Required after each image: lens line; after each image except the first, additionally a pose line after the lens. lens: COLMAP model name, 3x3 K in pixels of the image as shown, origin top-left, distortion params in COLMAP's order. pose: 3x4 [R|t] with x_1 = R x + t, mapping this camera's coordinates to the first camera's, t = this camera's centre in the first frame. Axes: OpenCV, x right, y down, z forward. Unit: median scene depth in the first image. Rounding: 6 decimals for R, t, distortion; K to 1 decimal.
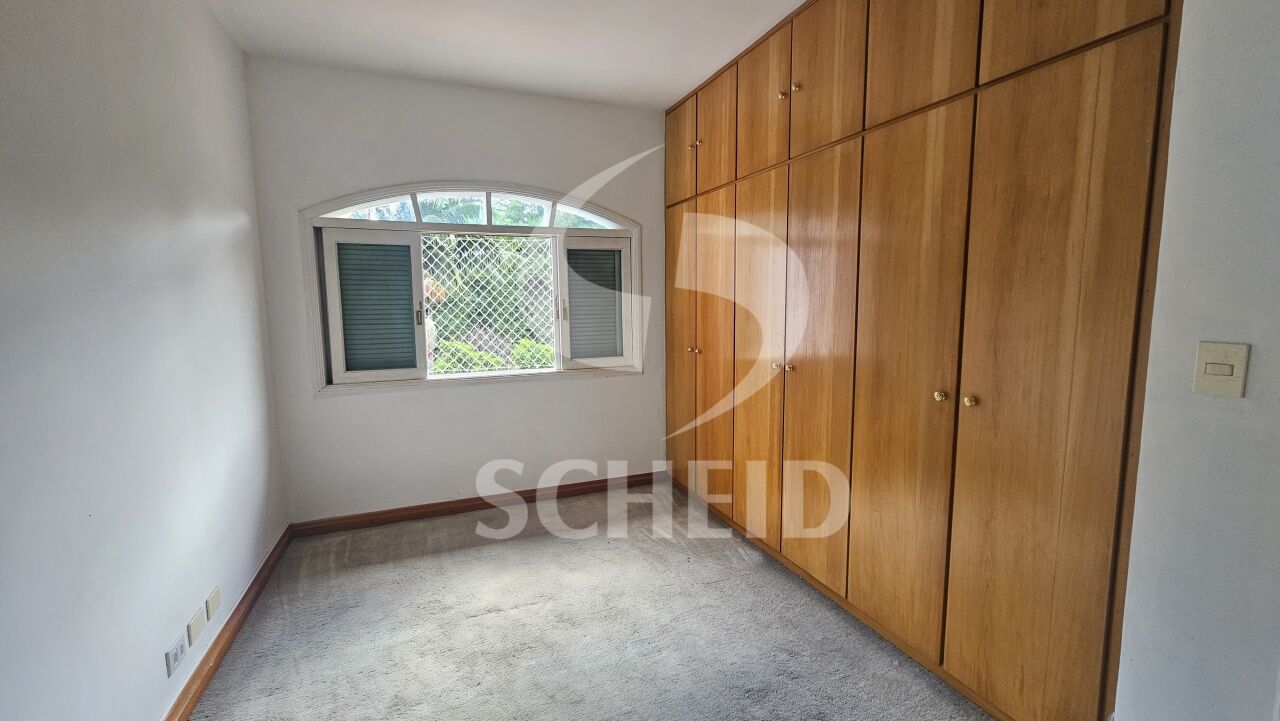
lens RADIAL K [[527.8, 0, 641.8], [0, 527.8, 364.7], [0, 0, 1]] dist [0.001928, -0.000001]
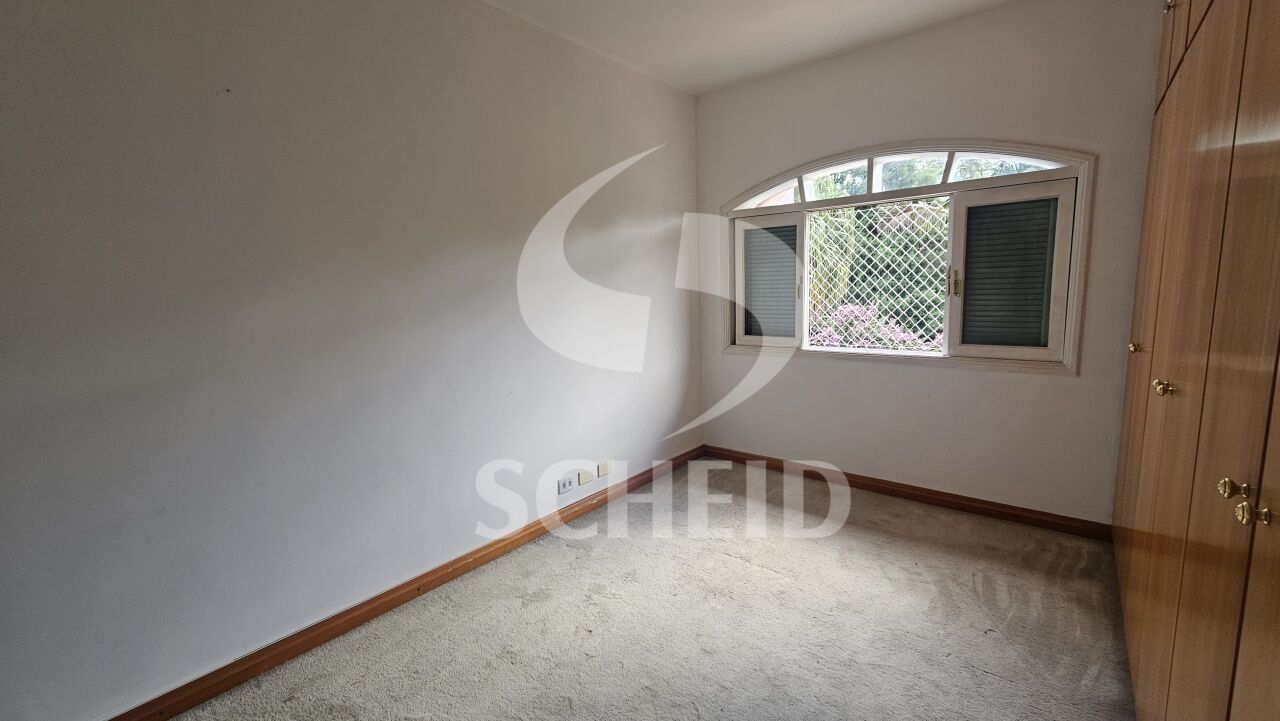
lens RADIAL K [[527.8, 0, 647.8], [0, 527.8, 362.8], [0, 0, 1]] dist [0.001928, -0.000001]
pose [[0.484221, 0.121799, -0.866426, 0.396180], [-0.087418, 0.992043, 0.090602, -0.015245], [0.870568, 0.031870, 0.491016, 0.208876]]
